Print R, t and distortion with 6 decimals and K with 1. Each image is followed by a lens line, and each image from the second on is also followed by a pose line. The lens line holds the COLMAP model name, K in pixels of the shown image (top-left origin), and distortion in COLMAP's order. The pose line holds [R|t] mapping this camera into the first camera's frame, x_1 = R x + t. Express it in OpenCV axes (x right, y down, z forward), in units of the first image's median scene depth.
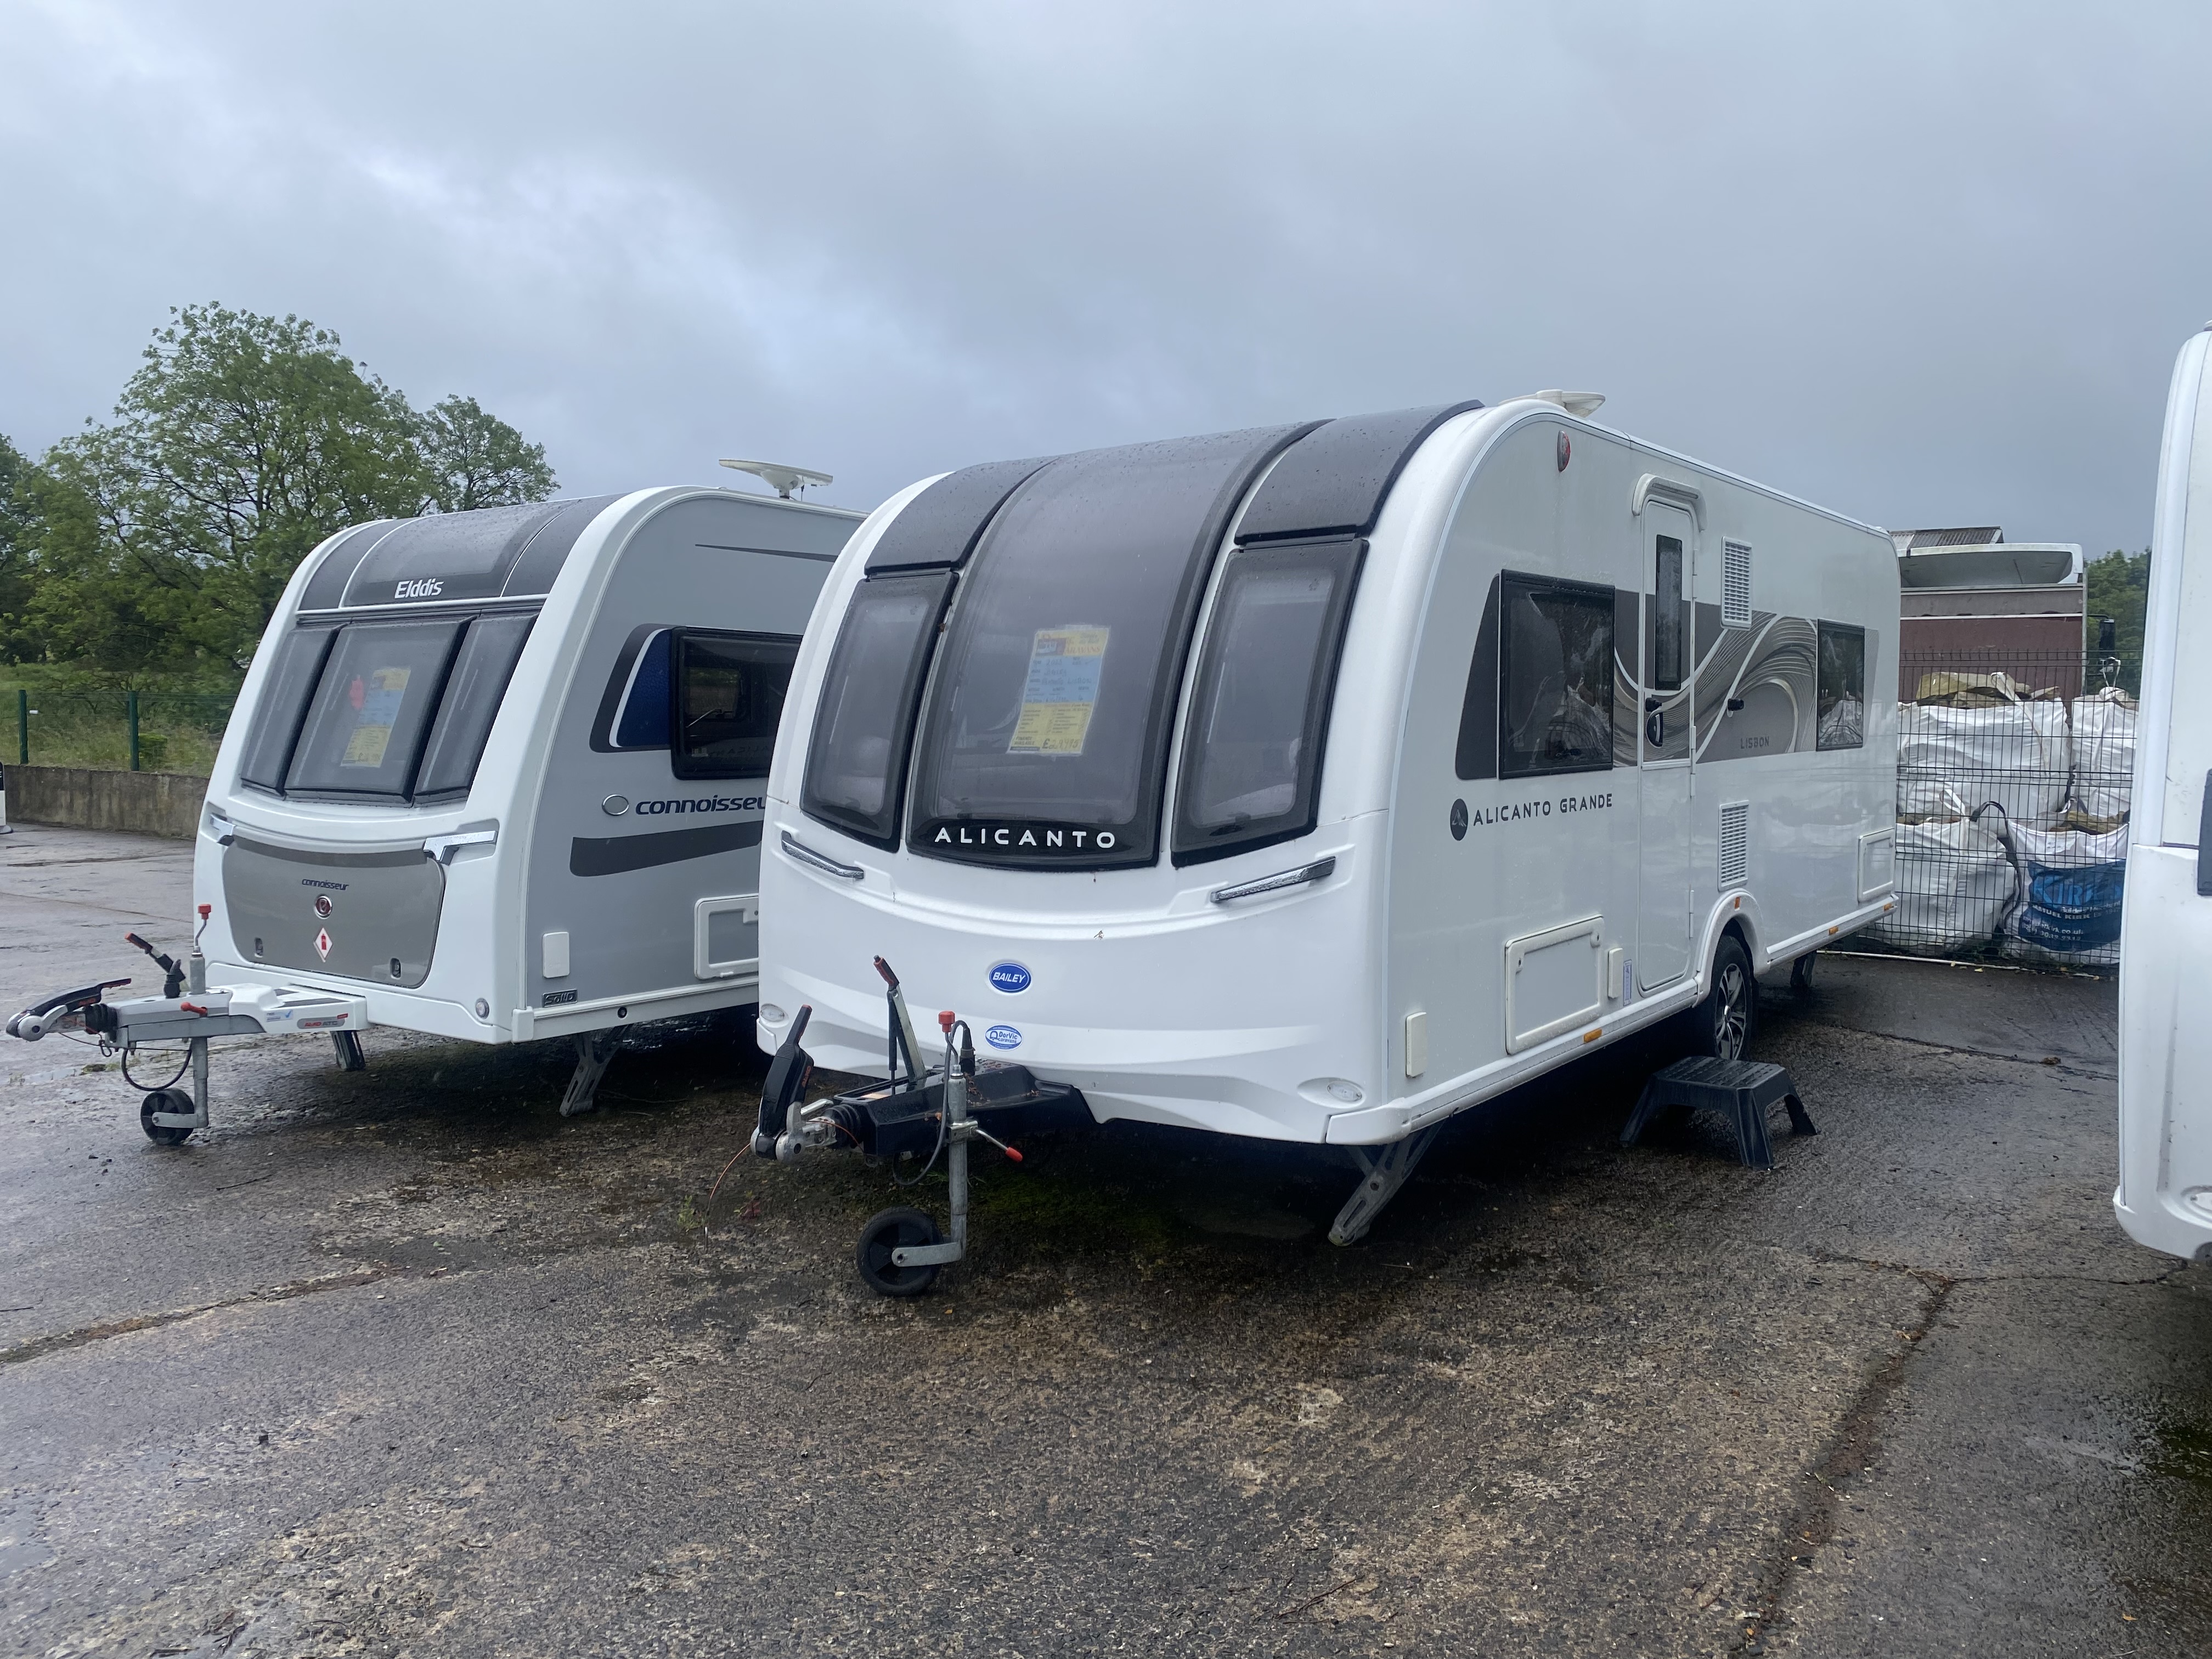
lens RADIAL K [[1682.2, 0, 1106.0], [0, 1682.2, 829.5], [0, 0, 1]] dist [0.124548, -0.277827]
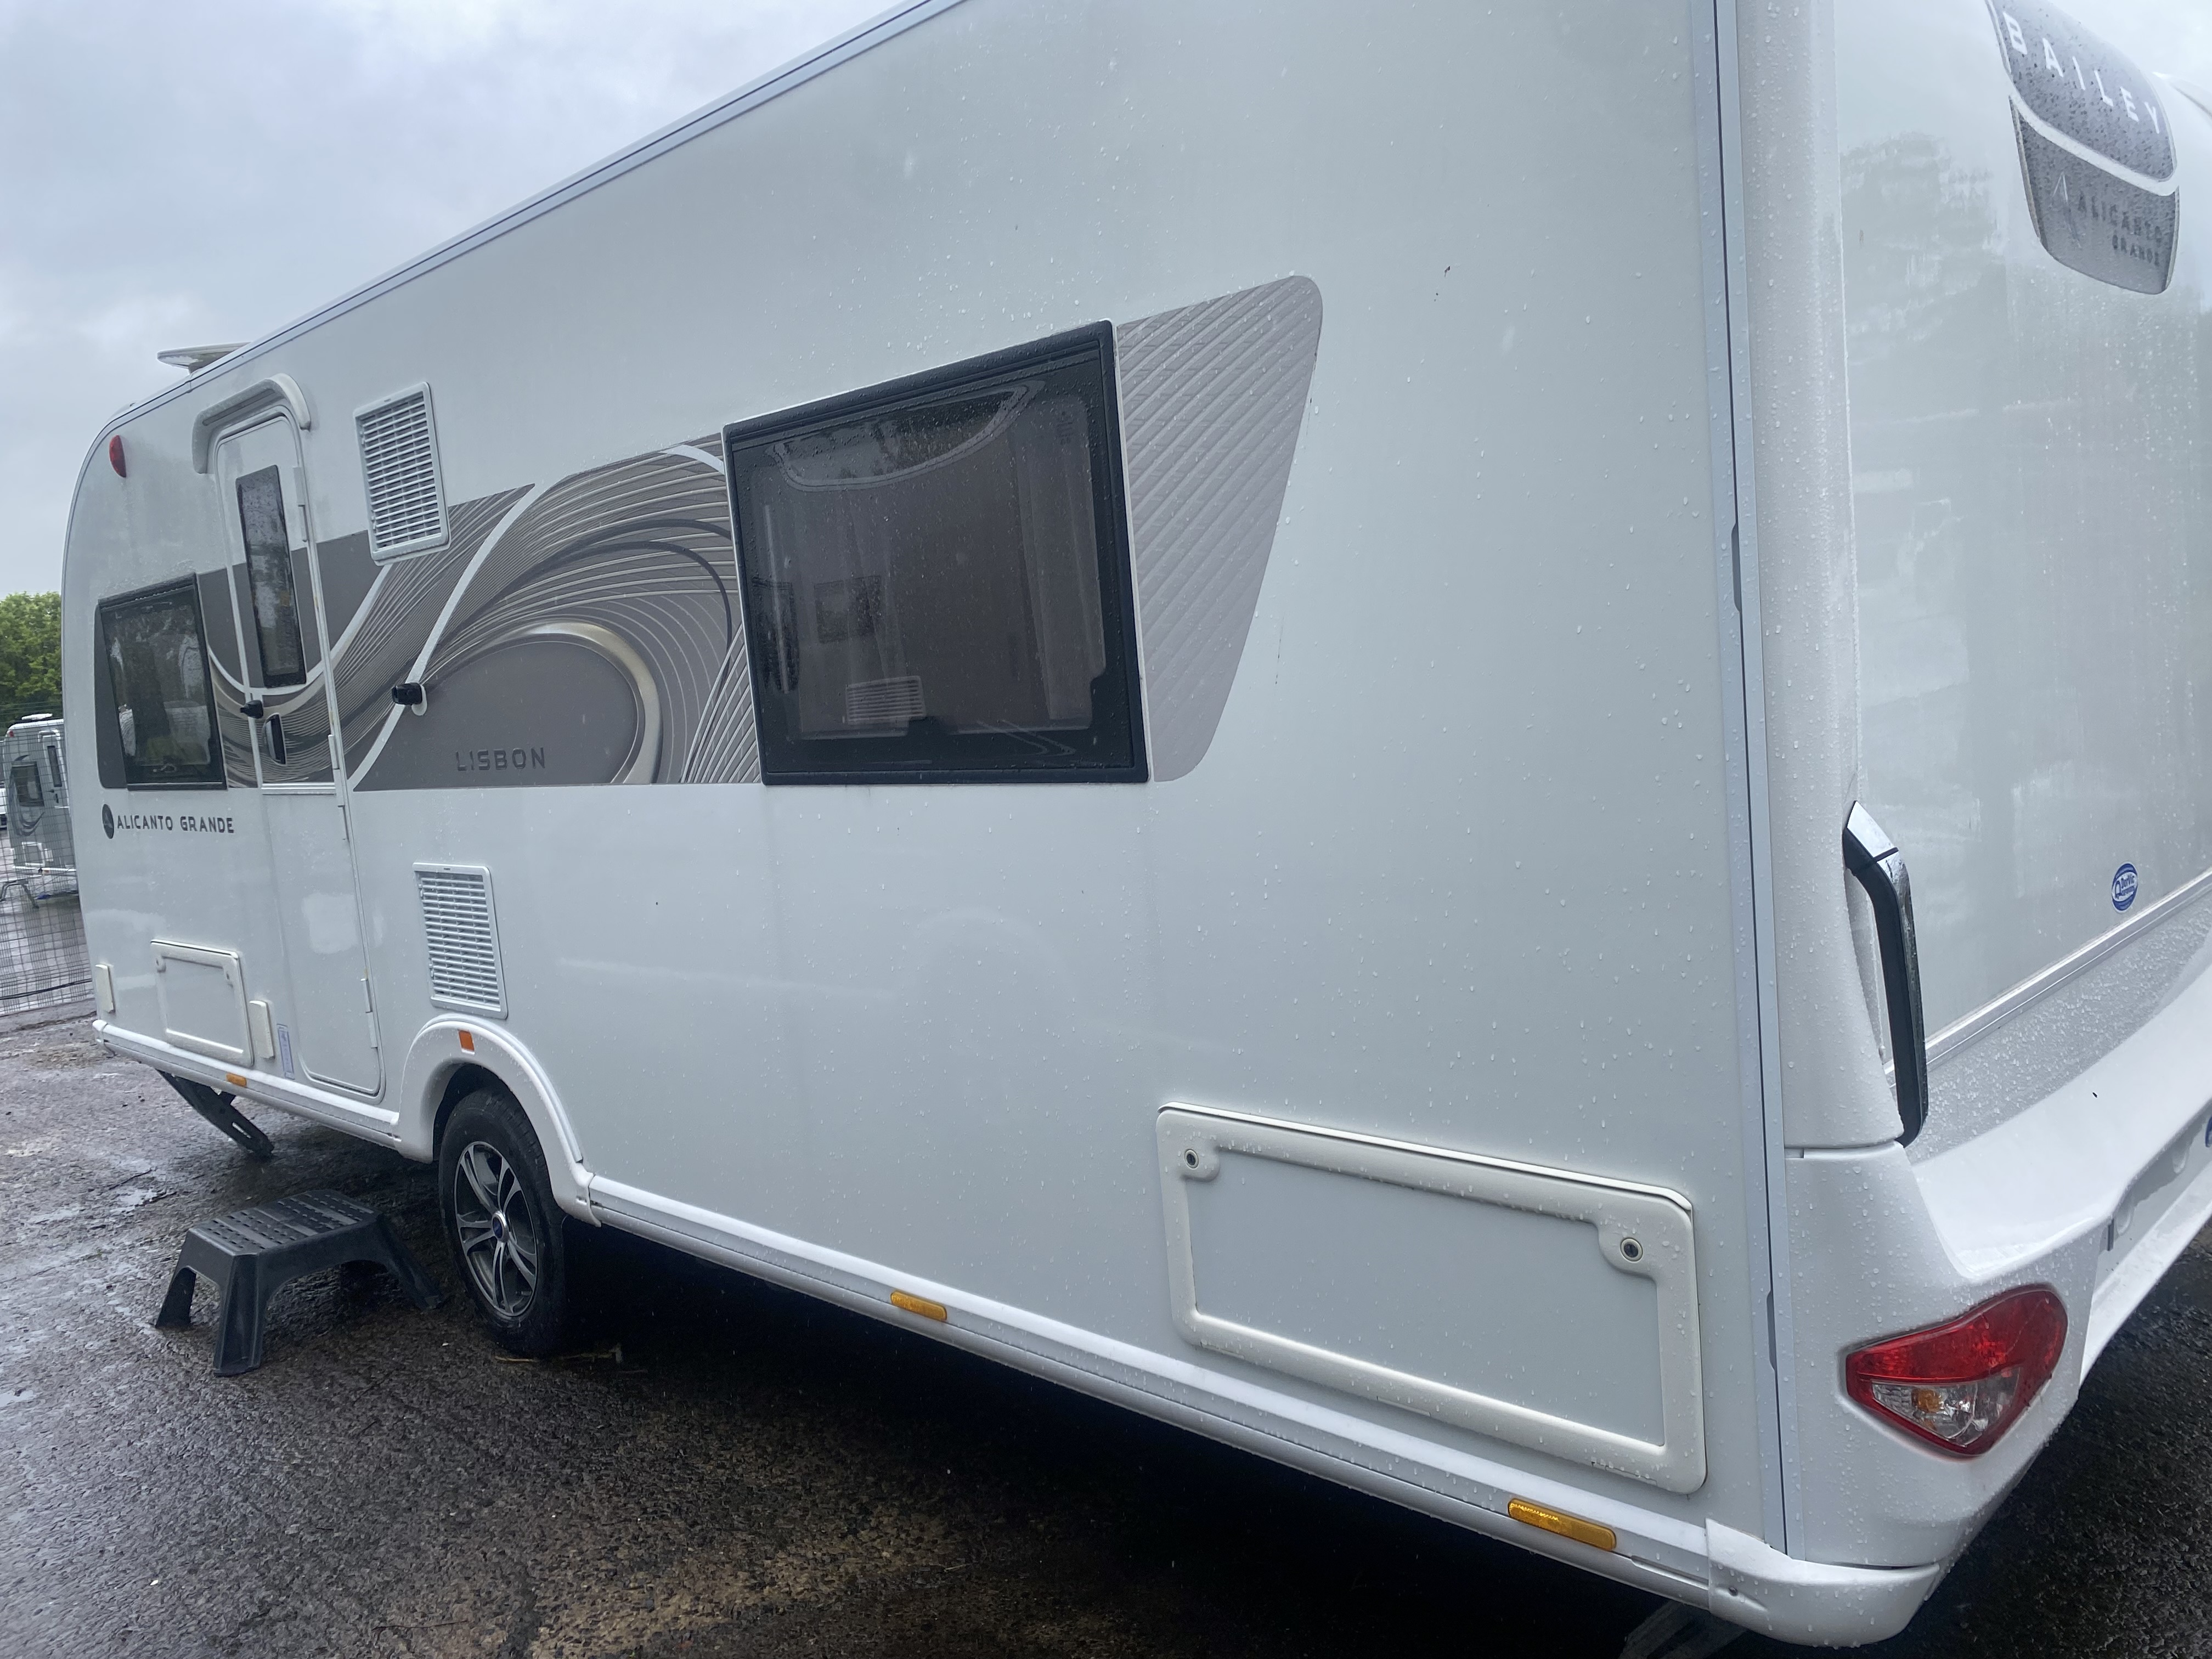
lens RADIAL K [[1689.6, 0, 1106.0], [0, 1689.6, 829.5], [0, 0, 1]] dist [0.006363, 0.011073]
pose [[-0.149567, 0.117526, -0.981742, 1.227702], [0.012861, 0.993058, 0.116921, -0.125559], [0.988668, 0.004862, -0.150041, 1.803498]]
